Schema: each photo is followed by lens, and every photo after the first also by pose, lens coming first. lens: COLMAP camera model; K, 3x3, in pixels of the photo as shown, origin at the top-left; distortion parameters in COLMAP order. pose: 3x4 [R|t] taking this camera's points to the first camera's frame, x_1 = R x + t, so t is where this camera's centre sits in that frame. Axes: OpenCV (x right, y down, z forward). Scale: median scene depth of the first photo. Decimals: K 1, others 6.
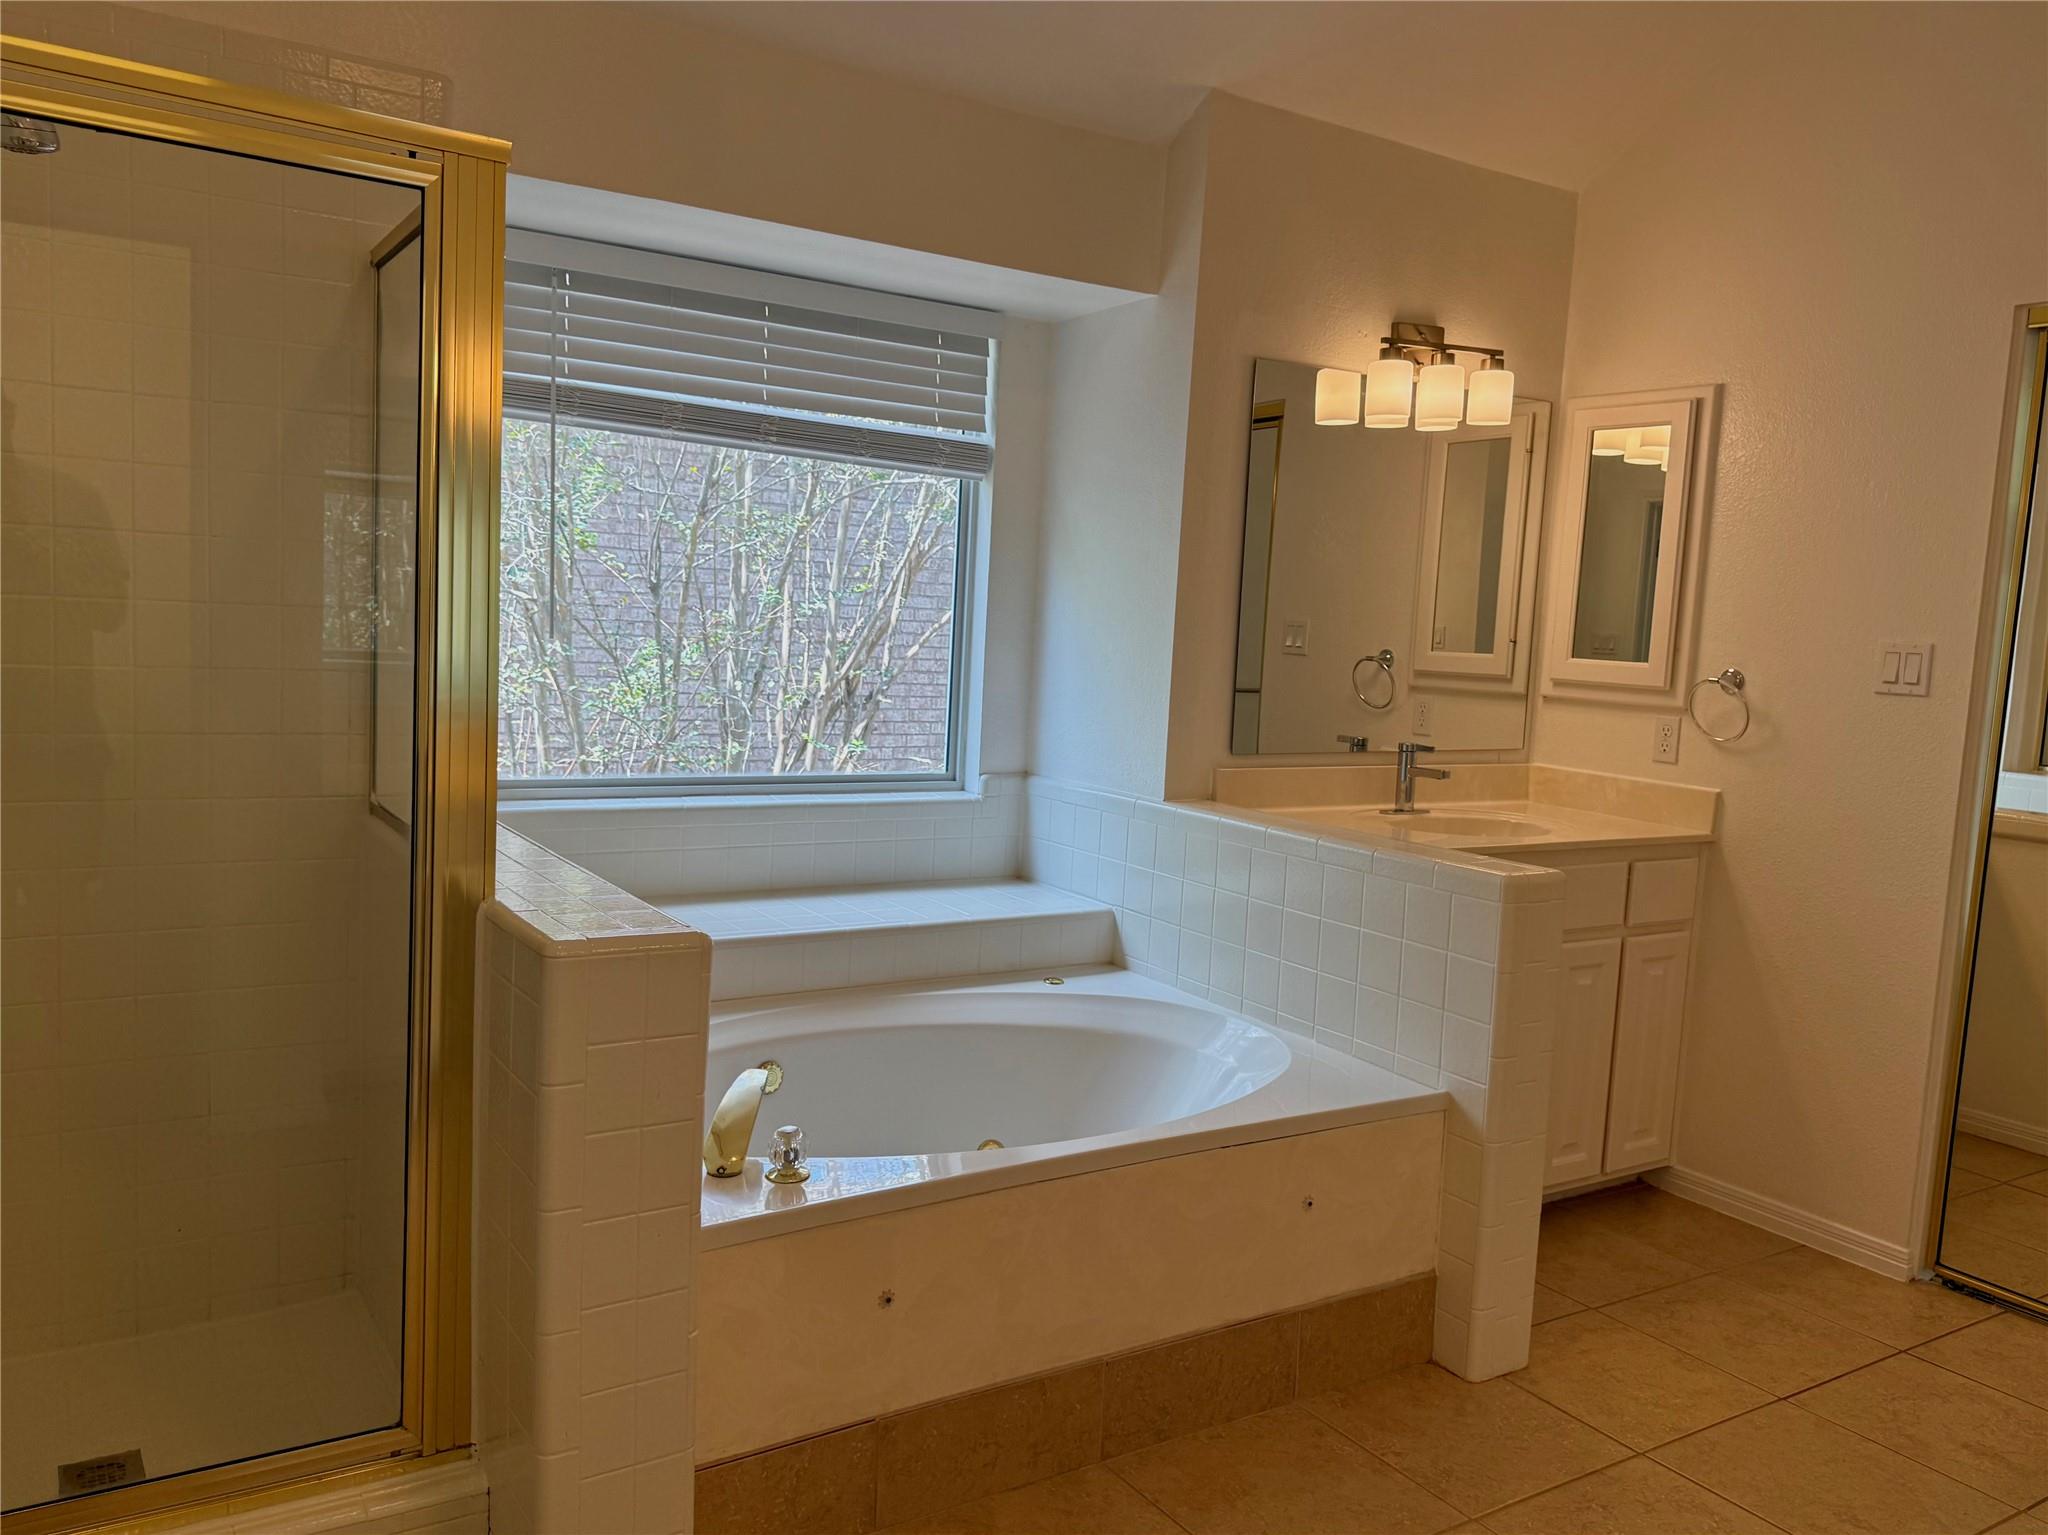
lens RADIAL K [[1570.6, 0, 1091.3], [0, 1570.6, 789.6], [0, 0, 1]] dist [0.058615, -0.080340]
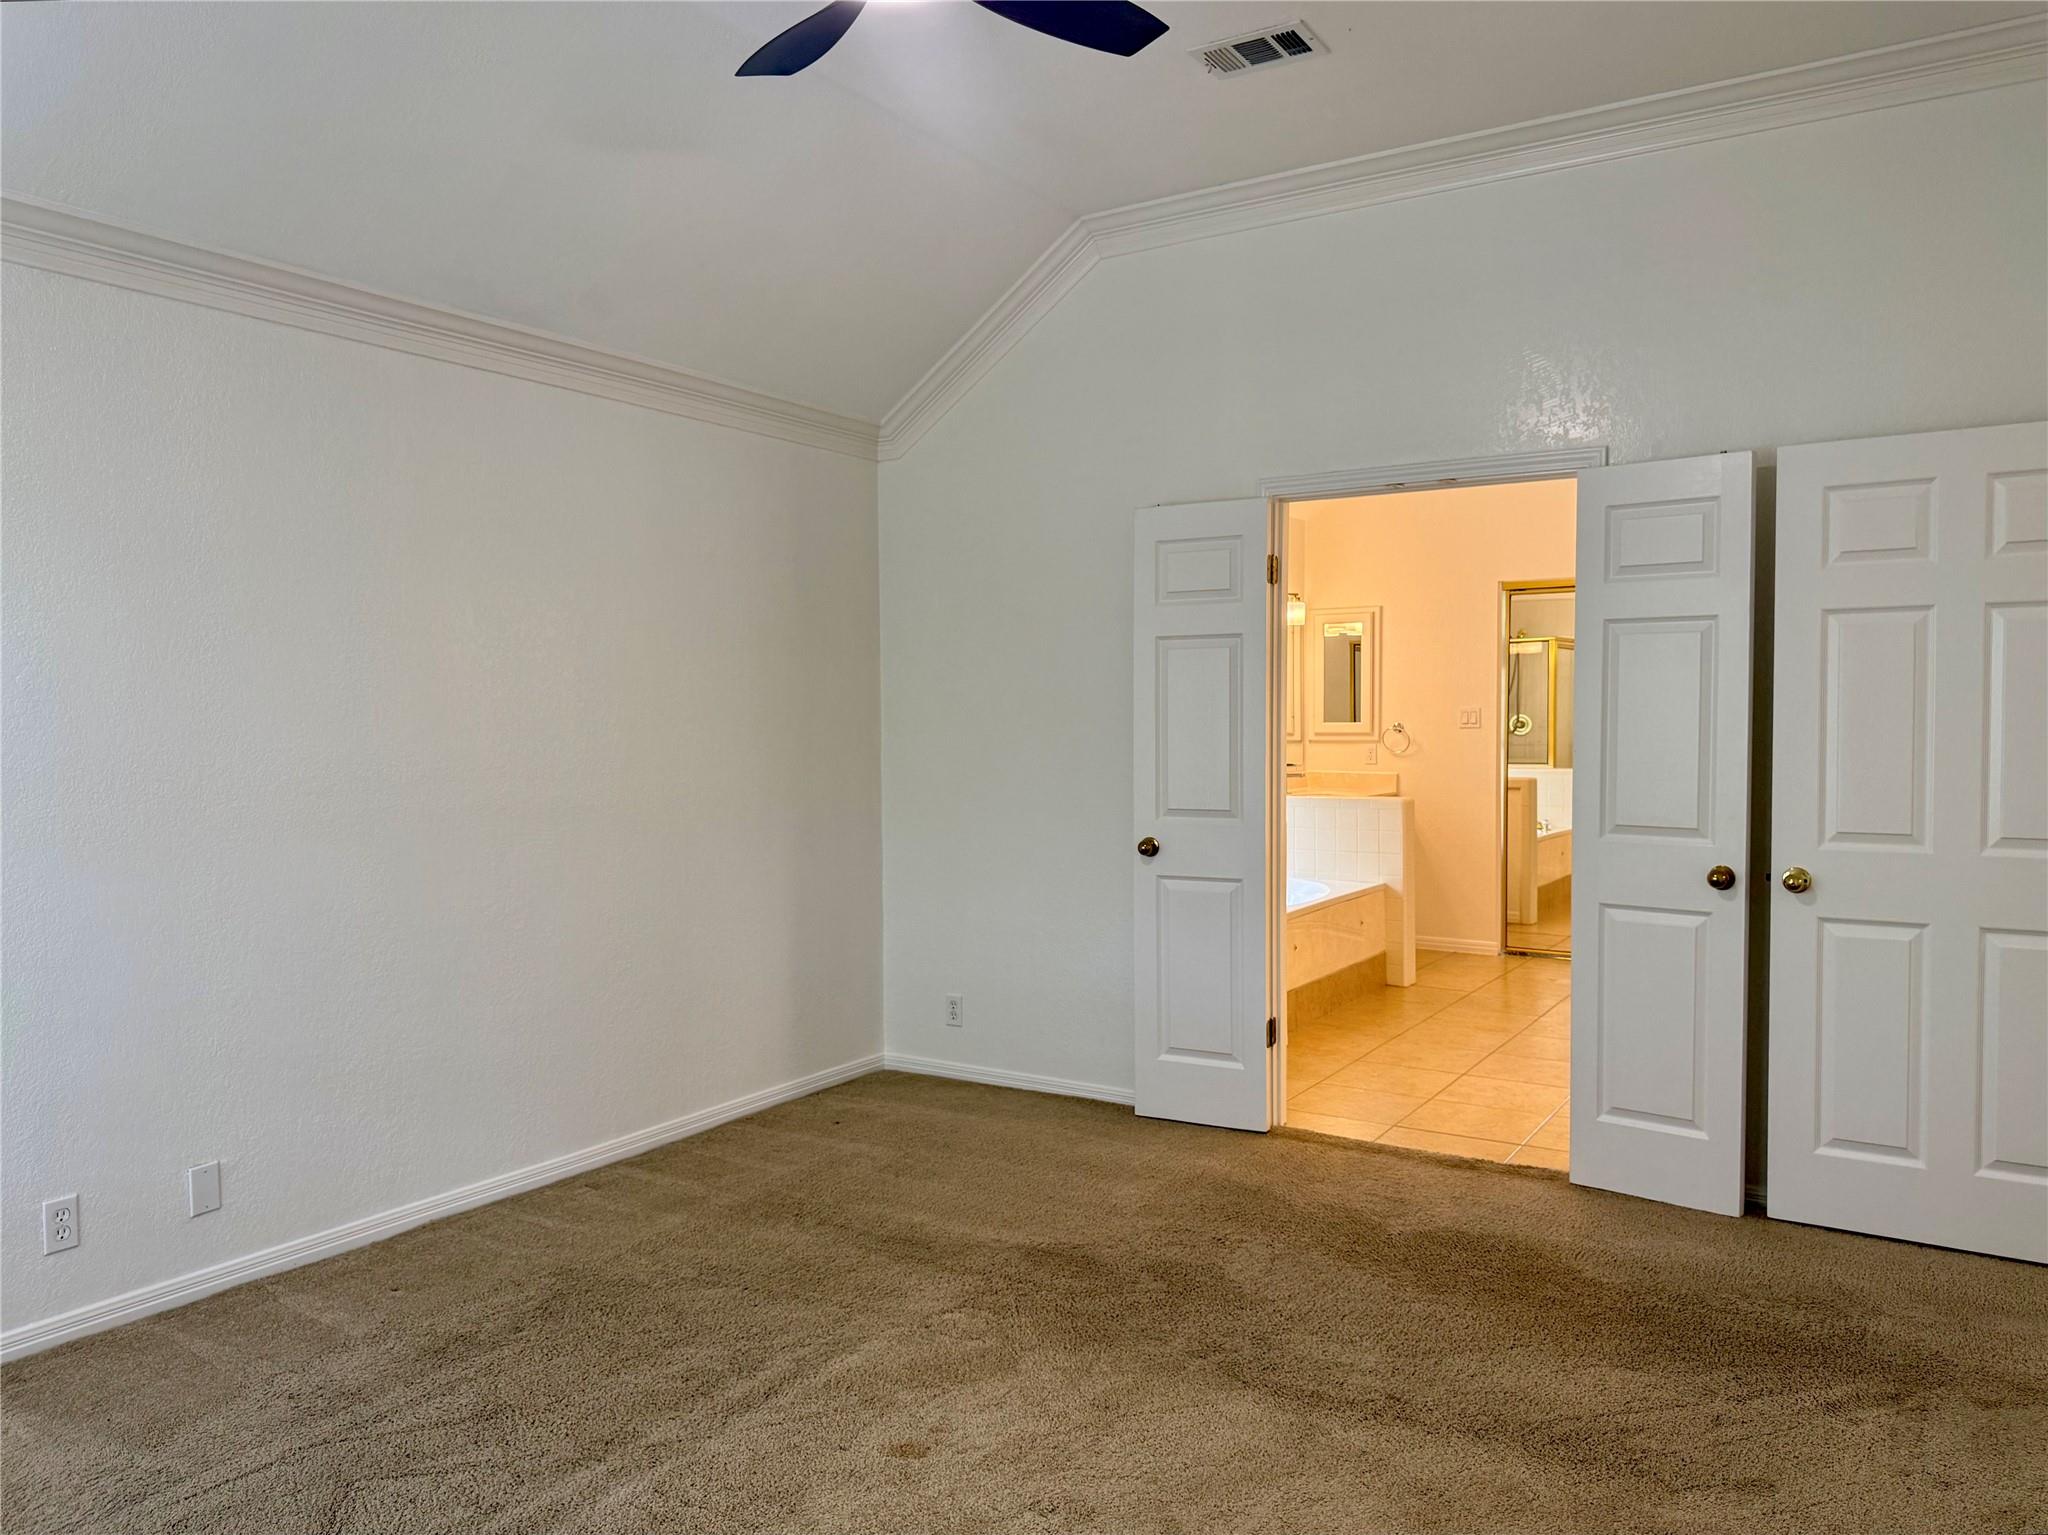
lens RADIAL K [[1507.7, 0, 1021.1], [0, 1507.7, 781.3], [0, 0, 1]] dist [0.092637, -0.107260]
pose [[0.908531, -0.073934, 0.411224, -1.066329], [0.095472, 0.994916, -0.032054, 0.031475], [-0.406763, 0.068382, 0.910971, -0.862412]]
